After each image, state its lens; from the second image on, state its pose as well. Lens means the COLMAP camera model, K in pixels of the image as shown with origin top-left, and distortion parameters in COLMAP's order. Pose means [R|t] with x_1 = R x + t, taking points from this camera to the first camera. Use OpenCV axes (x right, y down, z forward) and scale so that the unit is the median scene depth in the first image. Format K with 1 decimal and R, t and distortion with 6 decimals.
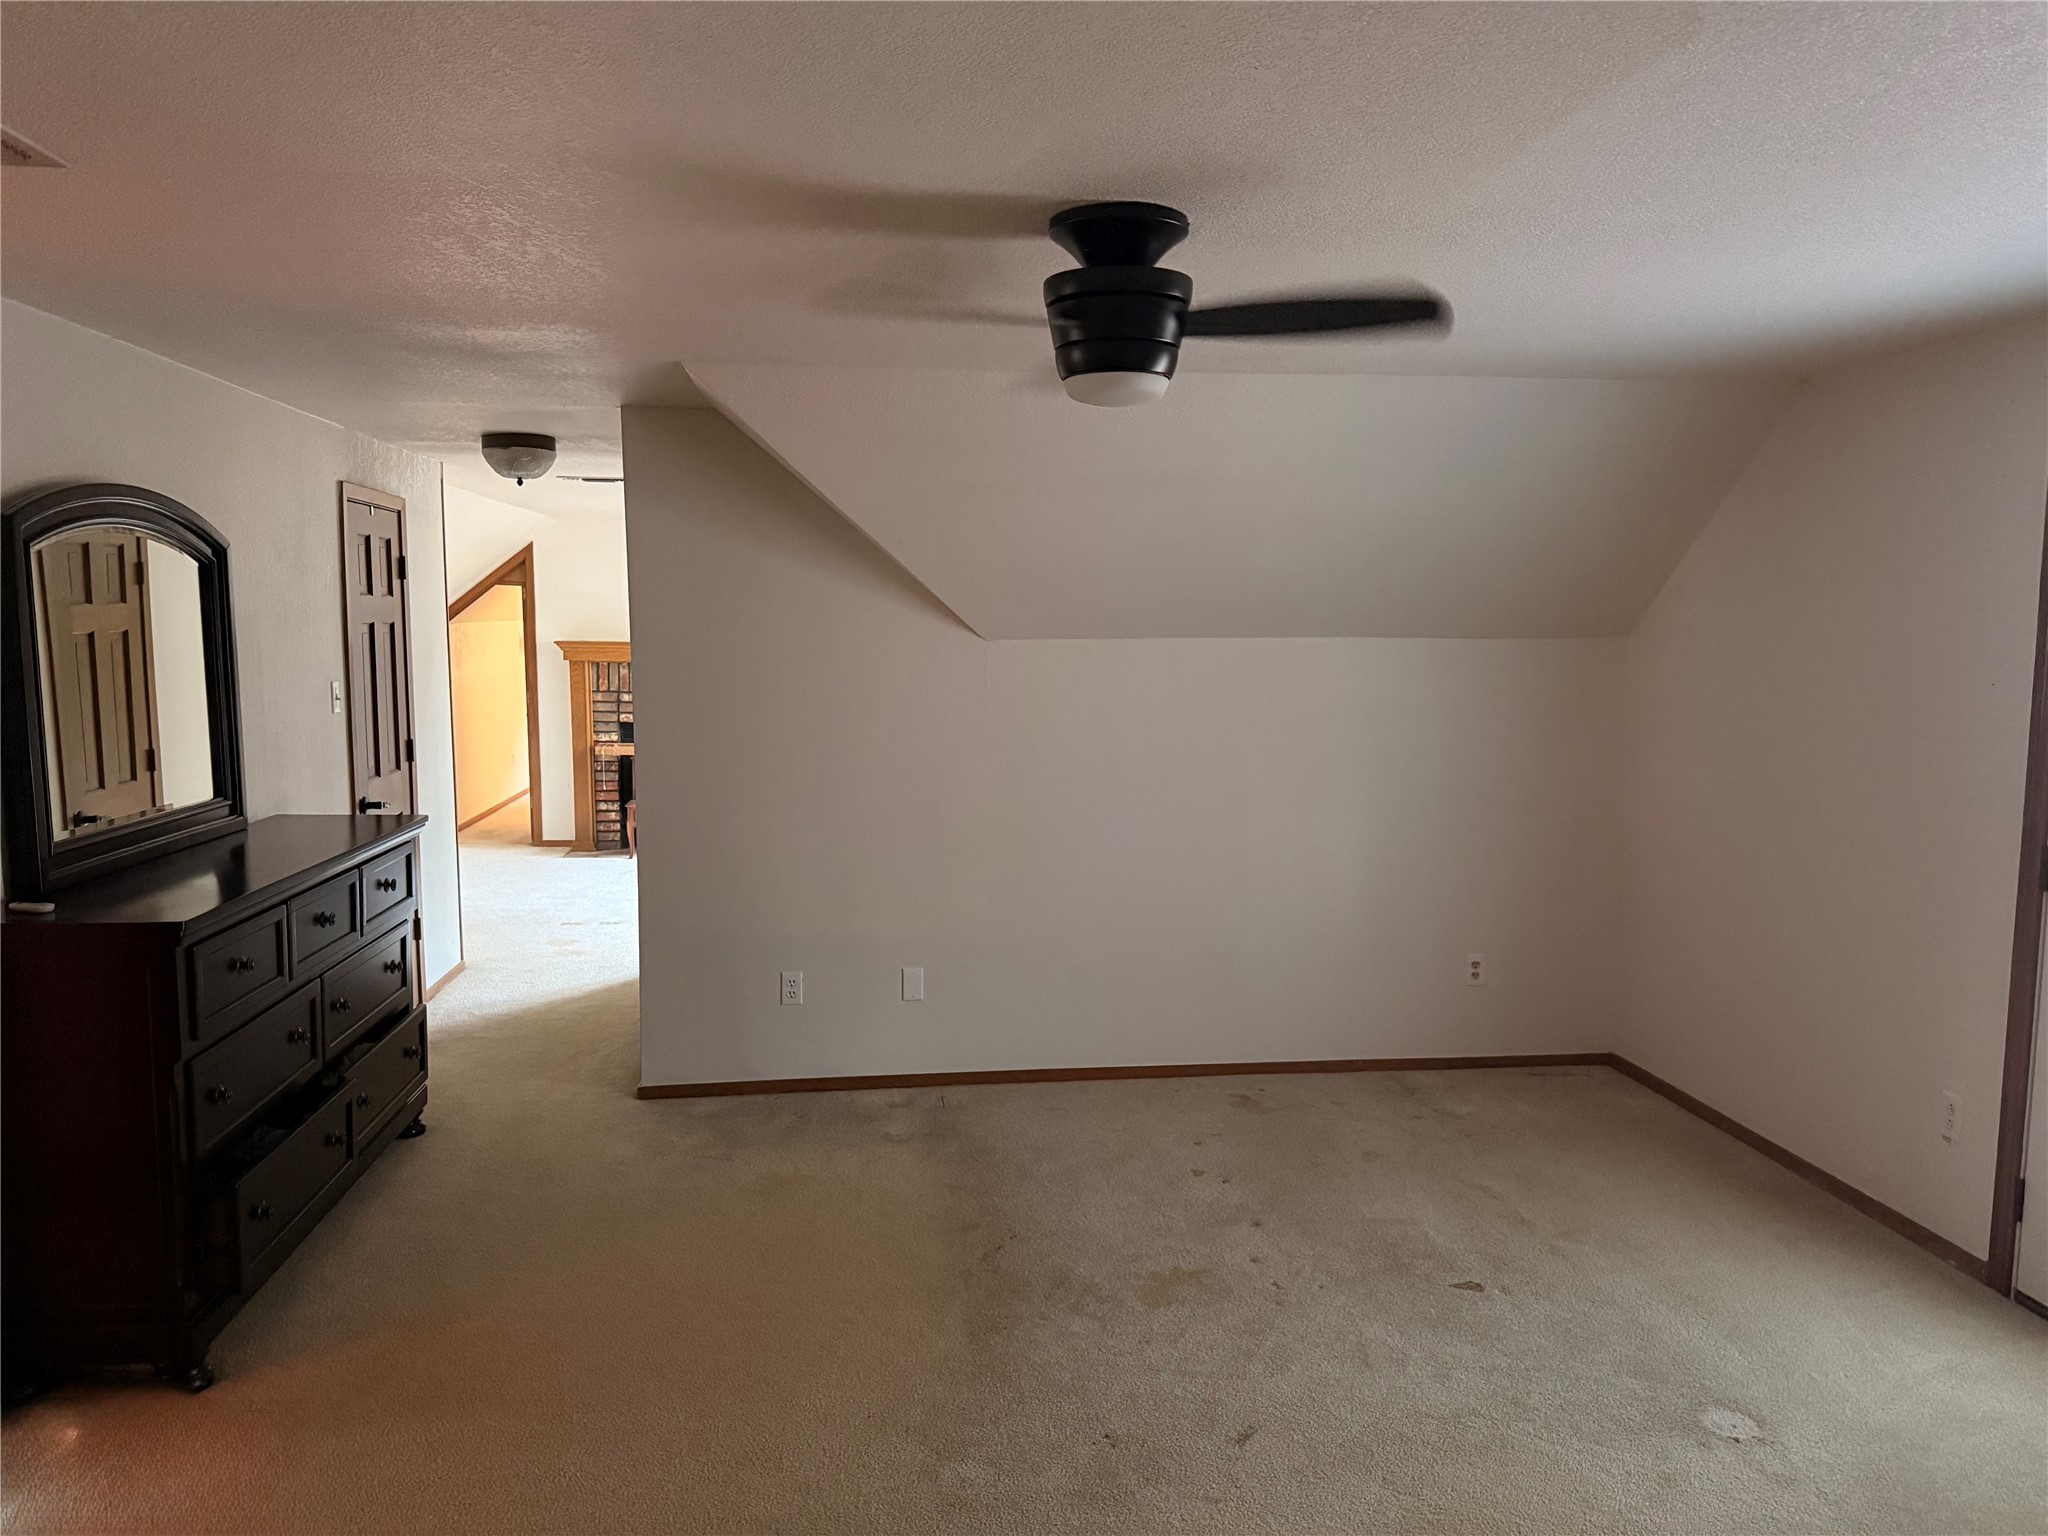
lens RADIAL K [[1446.4, 0, 1025.8], [0, 1446.4, 778.0], [0, 0, 1]] dist [0.033425, -0.036450]
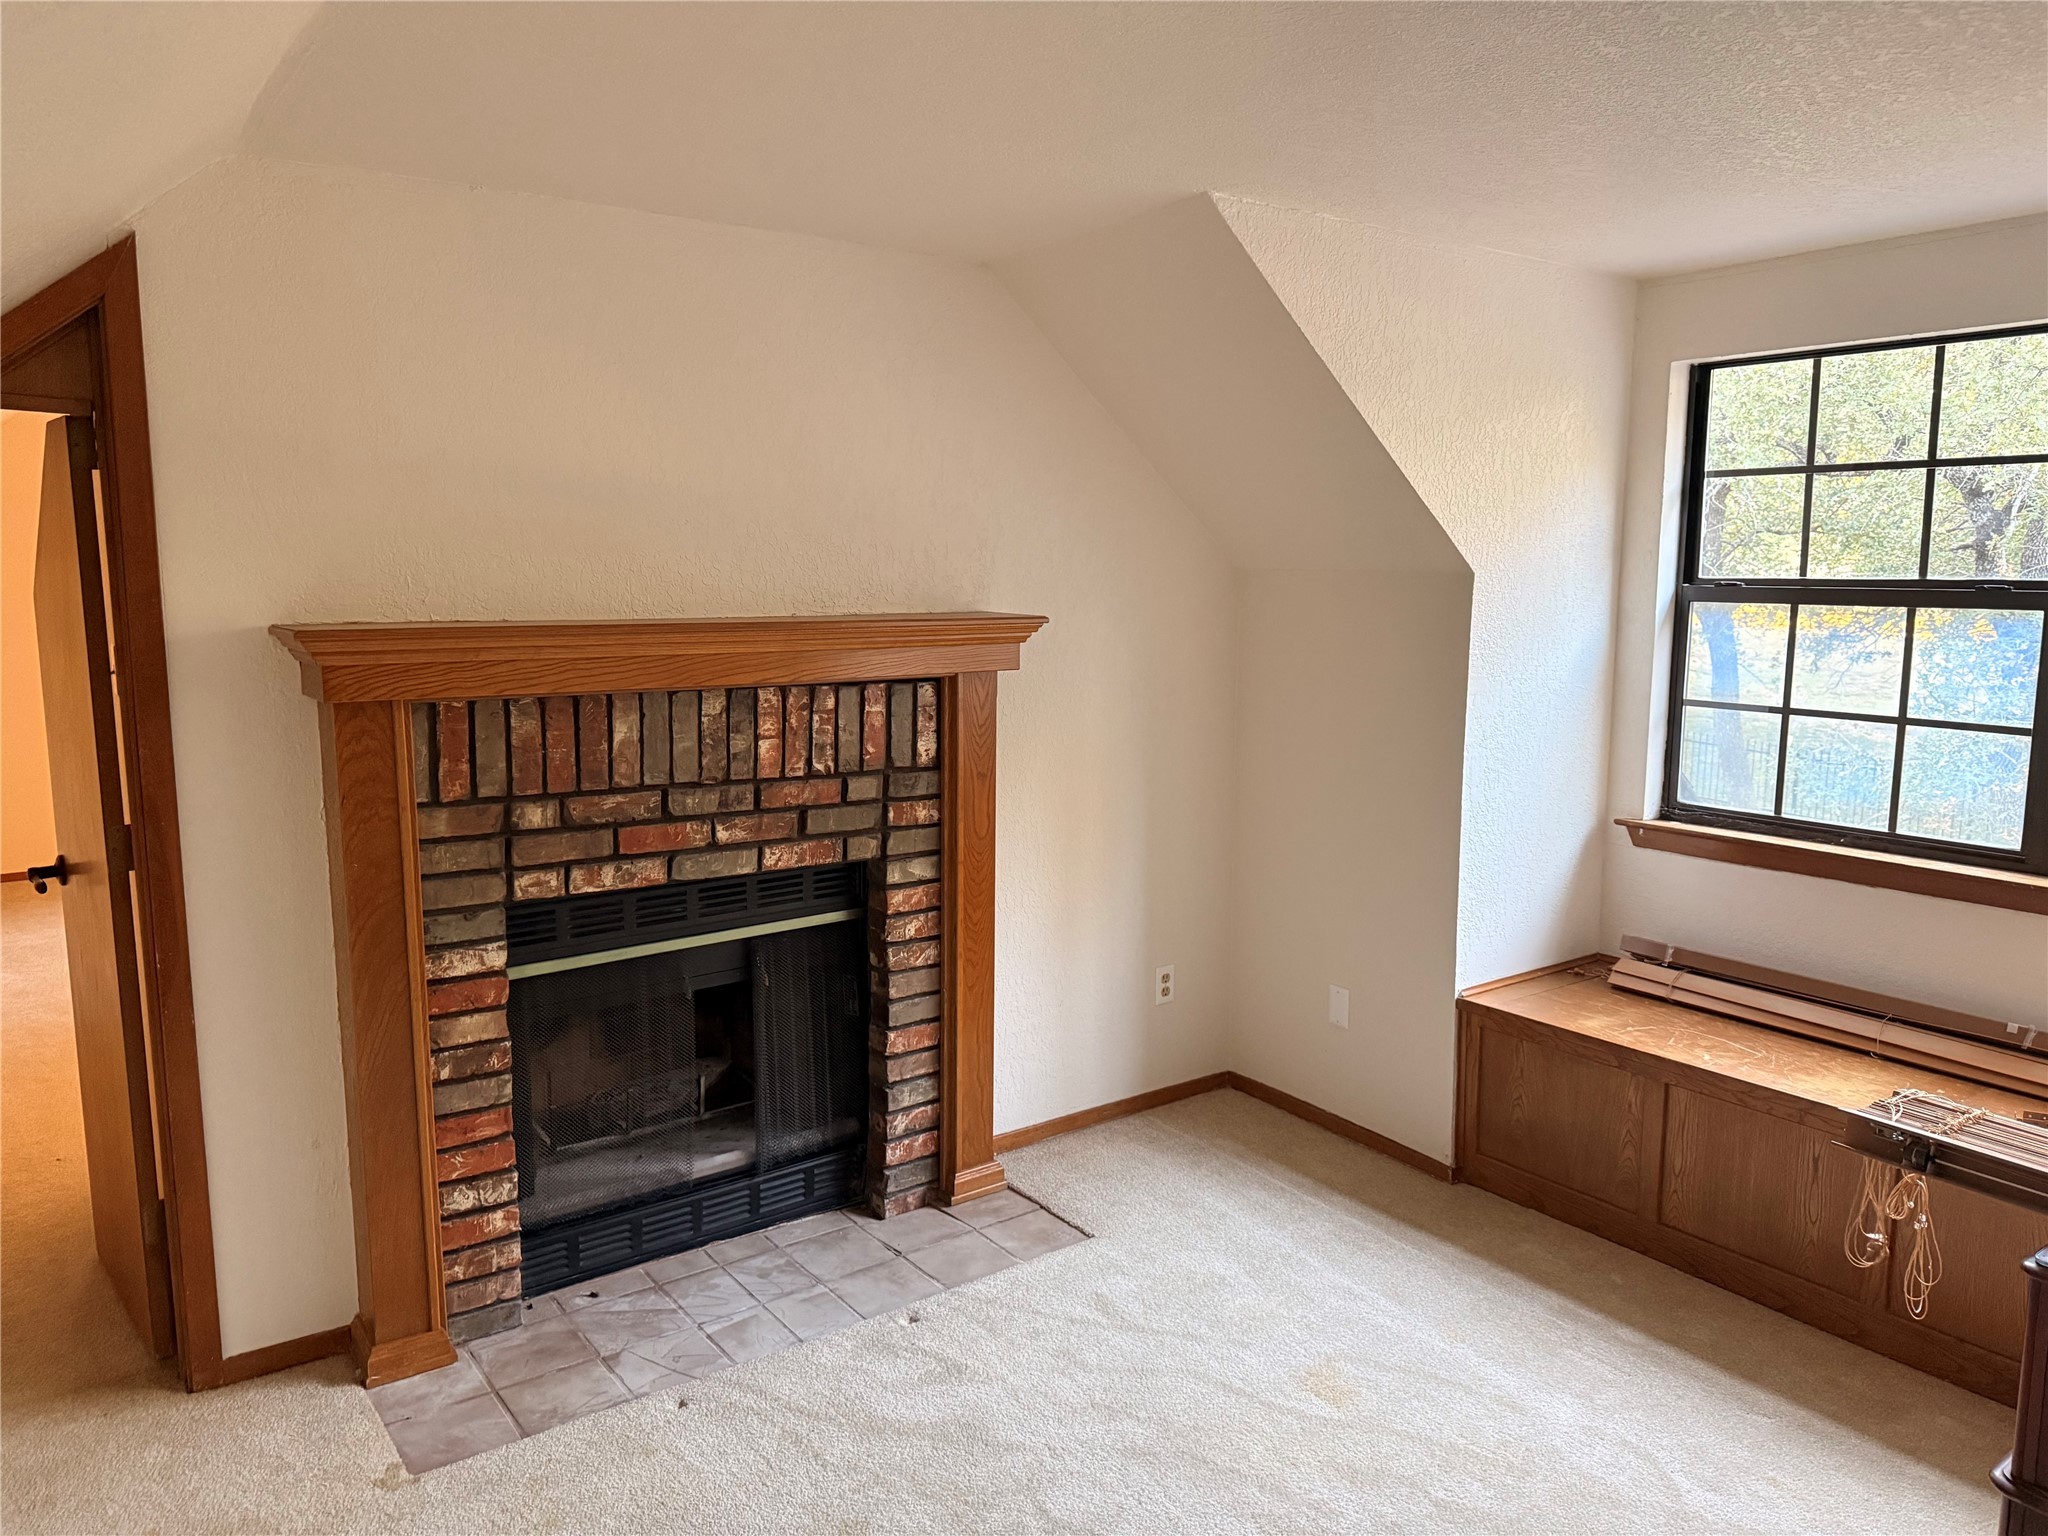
lens RADIAL K [[1446.4, 0, 1024.6], [0, 1446.4, 757.5], [0, 0, 1]] dist [0.033425, -0.036450]
pose [[0.876242, -0.064906, 0.477480, -0.327782], [0.053403, 0.997863, 0.037643, -0.073026], [-0.478903, -0.007486, 0.877836, 0.697490]]
